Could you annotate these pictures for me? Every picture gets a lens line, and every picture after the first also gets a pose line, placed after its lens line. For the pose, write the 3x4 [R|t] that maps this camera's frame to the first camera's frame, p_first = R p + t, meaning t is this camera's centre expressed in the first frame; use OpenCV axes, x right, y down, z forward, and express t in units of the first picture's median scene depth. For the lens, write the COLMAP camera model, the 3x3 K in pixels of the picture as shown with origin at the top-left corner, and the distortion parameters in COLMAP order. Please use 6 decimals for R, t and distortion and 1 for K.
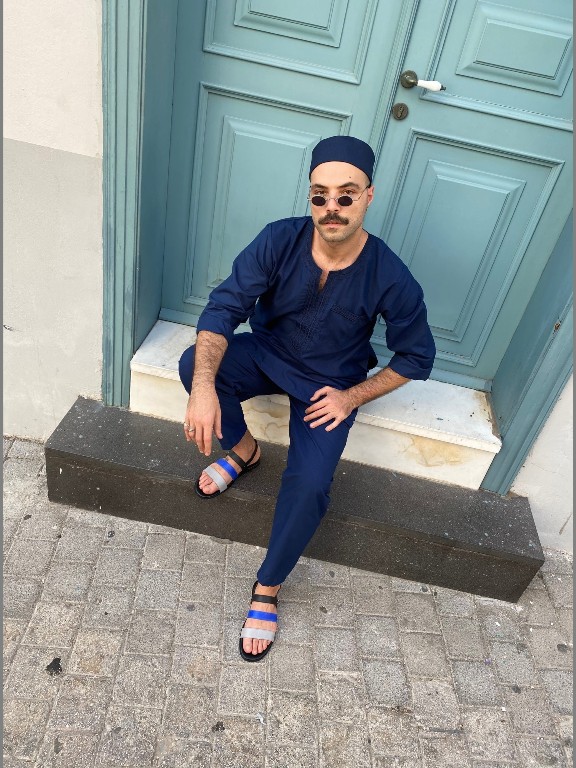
lens RADIAL K [[594.0, 0, 291.9], [0, 594.0, 376.5], [0, 0, 1]] dist [0.014285, -0.013098]
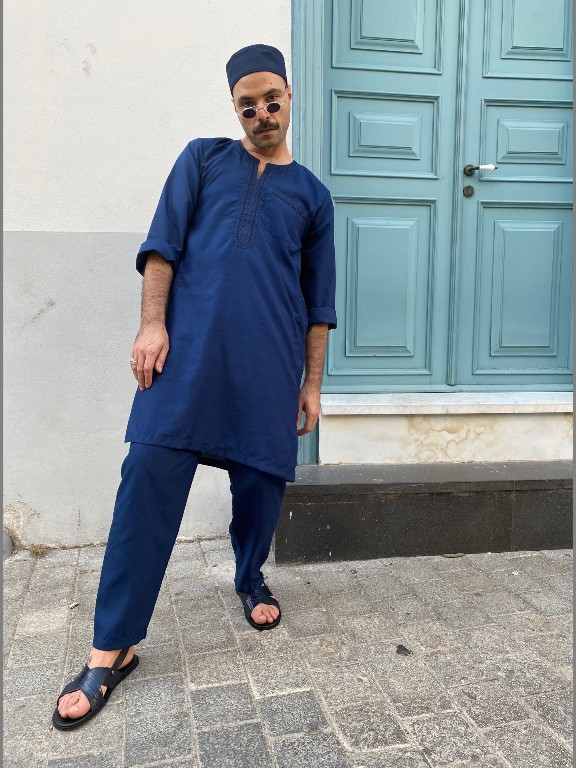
lens RADIAL K [[594.0, 0, 297.3], [0, 594.0, 365.2], [0, 0, 1]] dist [0.014285, -0.013098]
pose [[0.954632, -0.191648, 0.227924, -0.598409], [0.277997, 0.847916, -0.451393, 0.427520], [-0.106752, 0.494276, 0.862725, 0.013301]]
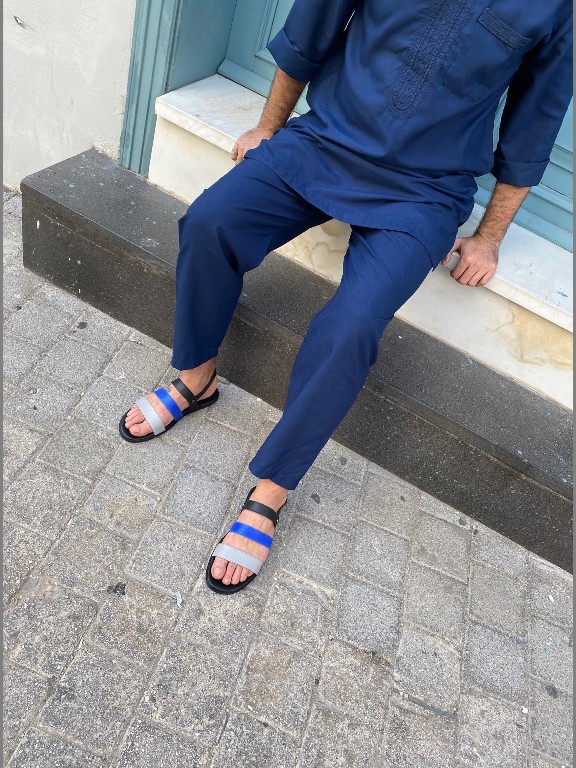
lens RADIAL K [[594.0, 0, 288.9], [0, 594.0, 381.6], [0, 0, 1]] dist [0.014285, -0.013098]
pose [[0.948822, 0.285411, -0.135196, 0.081737], [-0.267445, 0.953832, 0.136665, 0.172306], [0.167960, -0.093514, 0.981348, 0.309820]]
